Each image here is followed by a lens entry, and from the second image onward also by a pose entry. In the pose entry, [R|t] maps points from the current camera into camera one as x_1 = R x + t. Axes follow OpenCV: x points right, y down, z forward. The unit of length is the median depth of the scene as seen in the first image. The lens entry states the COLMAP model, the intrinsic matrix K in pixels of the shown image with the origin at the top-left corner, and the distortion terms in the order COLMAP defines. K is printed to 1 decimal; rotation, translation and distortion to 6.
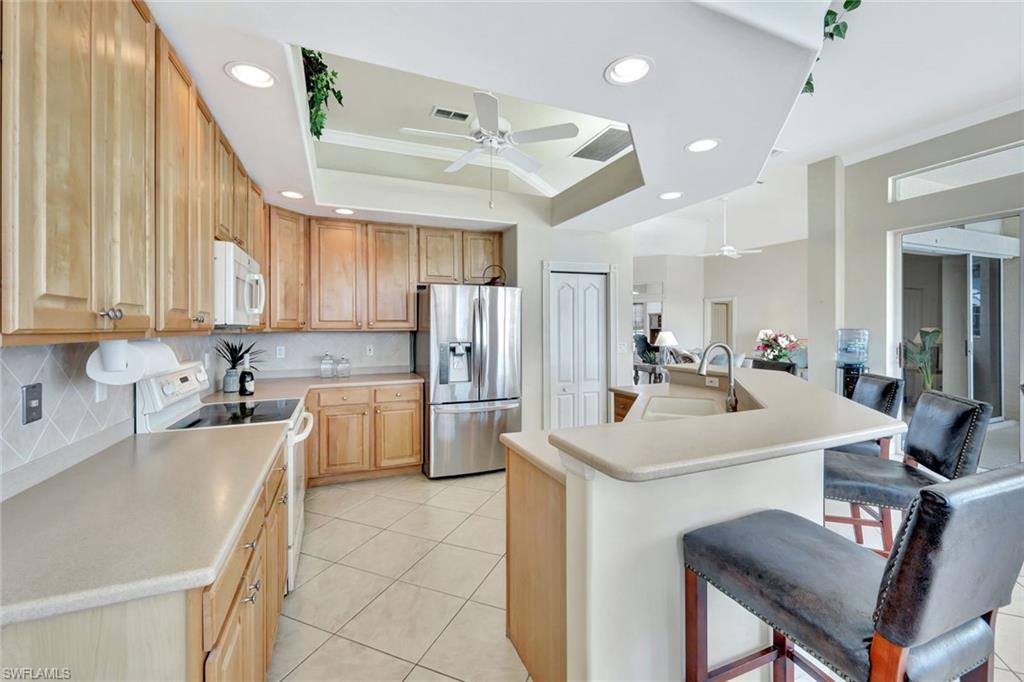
lens RADIAL K [[419.5, 0, 509.5], [0, 419.5, 330.5], [0, 0, 1]] dist [-0.002655, -0.000069]
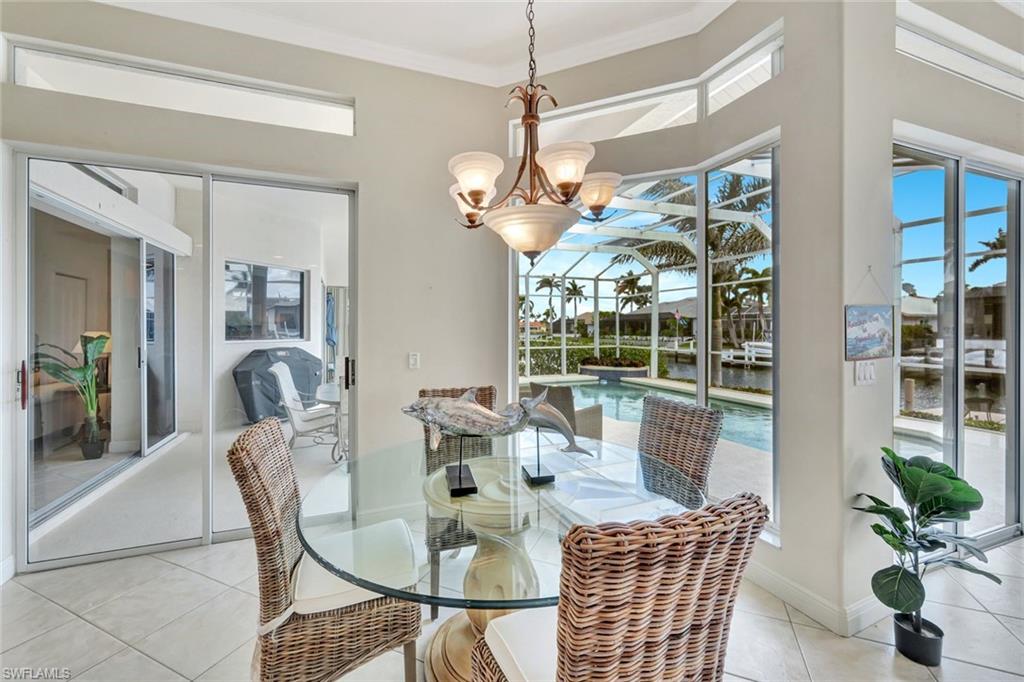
lens RADIAL K [[419.5, 0, 493.6], [0, 419.5, 329.9], [0, 0, 1]] dist [-0.002655, -0.000069]
pose [[0.042492, 0.004672, 0.999086, 0.460468], [0.006197, 0.999969, -0.004940, -0.003782], [-0.999078, 0.006401, 0.042462, 0.414963]]
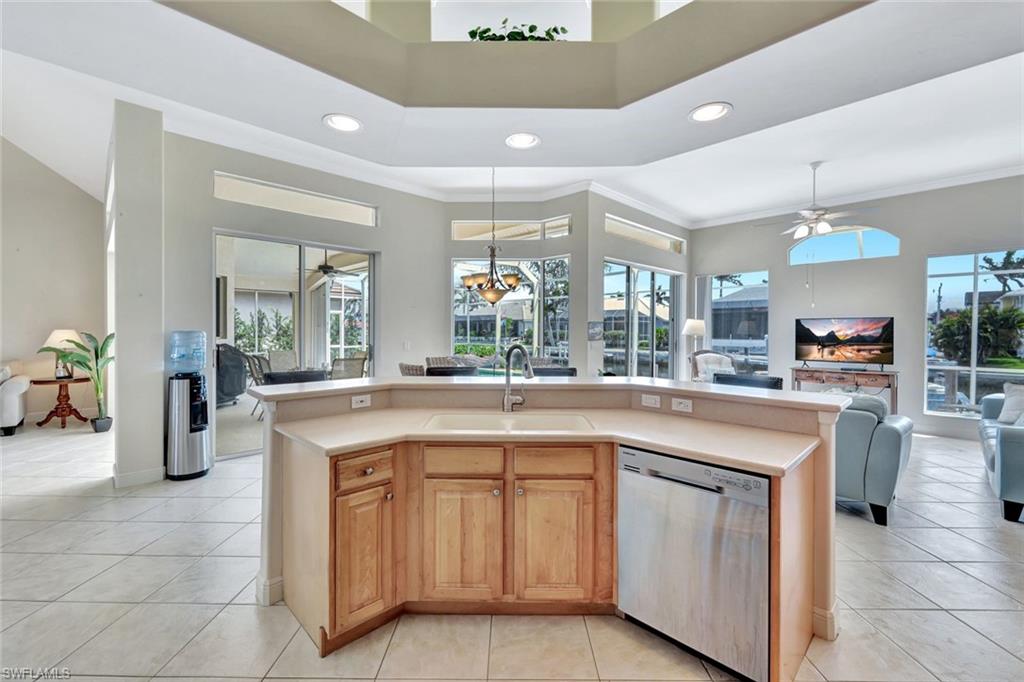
lens RADIAL K [[419.5, 0, 512.3], [0, 419.5, 330.9], [0, 0, 1]] dist [-0.002655, -0.000069]
pose [[-0.376530, 0.004869, 0.926392, -0.229159], [0.005295, 0.999981, -0.003103, 0.003150], [-0.926389, 0.003737, -0.376549, 0.781733]]
